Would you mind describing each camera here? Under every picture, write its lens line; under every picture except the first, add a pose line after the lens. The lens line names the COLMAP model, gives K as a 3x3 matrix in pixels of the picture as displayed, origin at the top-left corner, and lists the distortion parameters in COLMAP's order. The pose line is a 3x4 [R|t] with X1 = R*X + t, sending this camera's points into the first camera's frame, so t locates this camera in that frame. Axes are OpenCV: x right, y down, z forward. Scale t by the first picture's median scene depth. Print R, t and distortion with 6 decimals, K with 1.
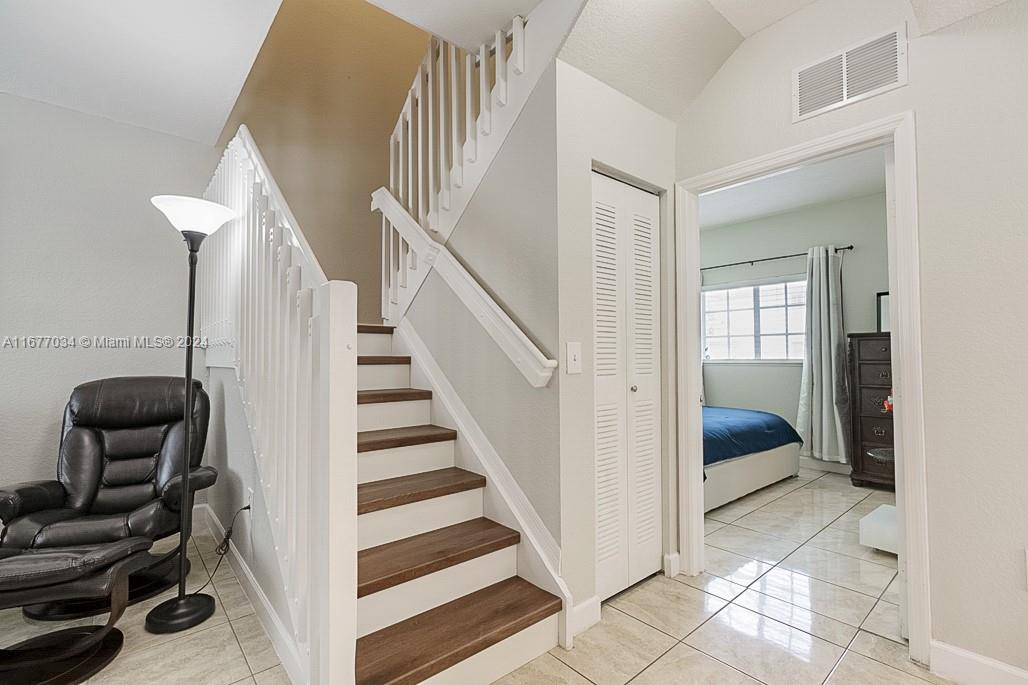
lens RADIAL K [[462.1, 0, 509.1], [0, 462.1, 342.1], [0, 0, 1]] dist [-0.004629, -0.000022]
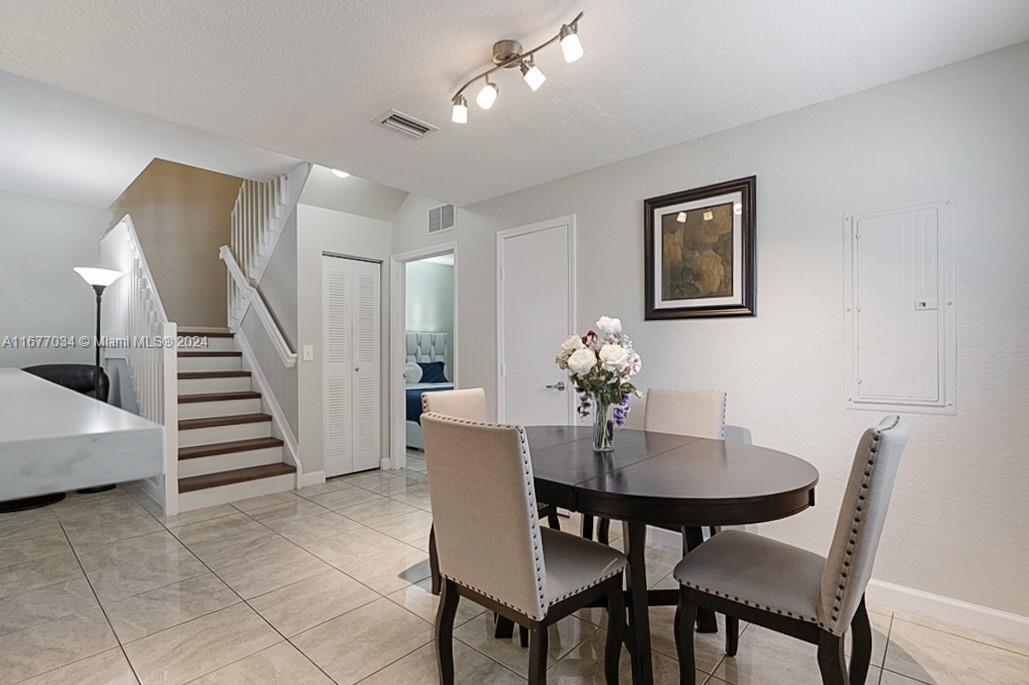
lens RADIAL K [[486.1, 0, 512.6], [0, 486.1, 353.0], [0, 0, 1]] dist [0.001181, 0.000509]
pose [[0.991728, 0.000938, 0.128351, 0.563016], [-0.005529, 0.999357, 0.035416, -0.034444], [-0.128235, -0.035833, 0.991096, -0.914852]]
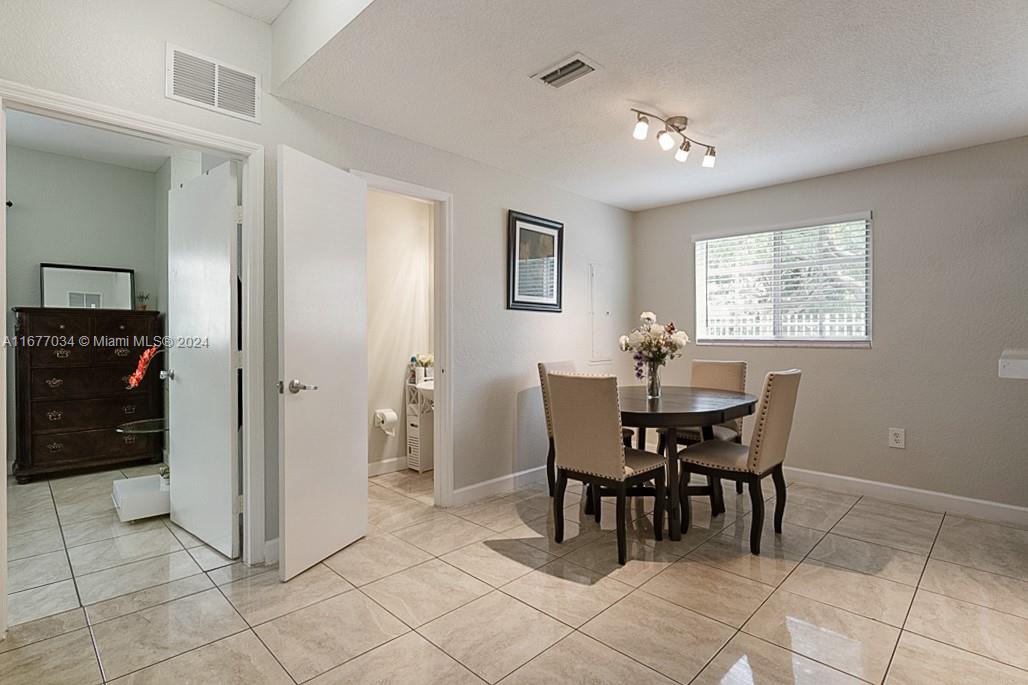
lens RADIAL K [[504.9, 0, 511.3], [0, 504.9, 338.1], [0, 0, 1]] dist [0.000677, 0.000144]
pose [[-0.080021, -0.004642, 0.996782, -0.400508], [-0.035231, 0.999378, 0.001826, 0.007379], [-0.996170, -0.034972, -0.080134, 0.259616]]
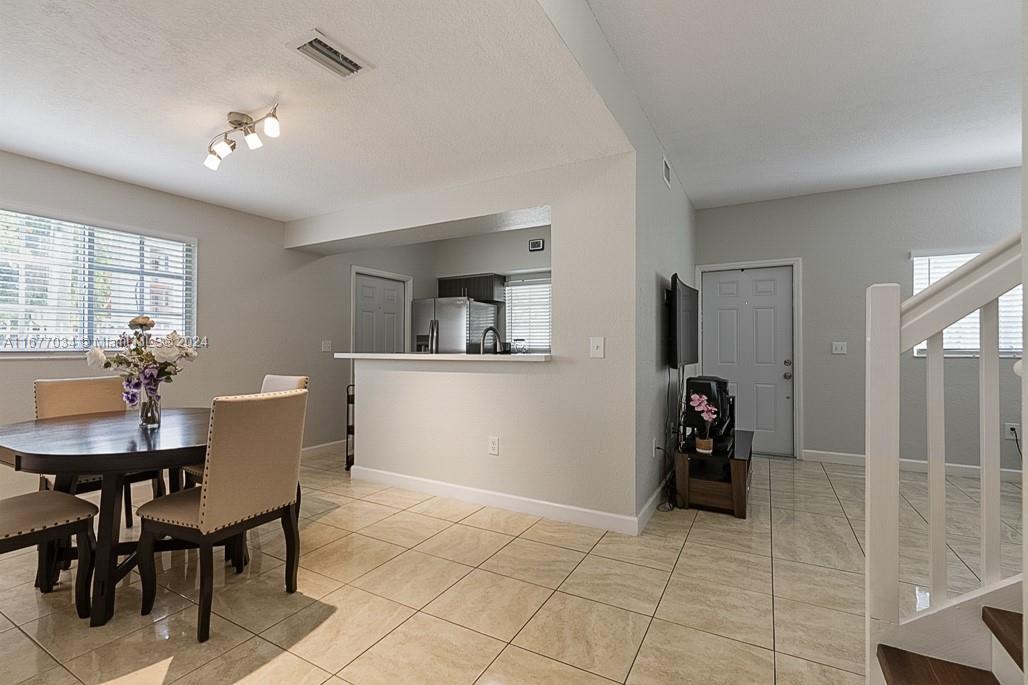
lens RADIAL K [[462.1, 0, 509.1], [0, 462.1, 342.1], [0, 0, 1]] dist [-0.004629, -0.000022]
pose [[-0.938719, -0.002476, -0.344674, 0.460200], [0.012052, 0.999127, -0.039999, 0.026054], [0.344472, -0.041702, -0.937870, 0.873233]]
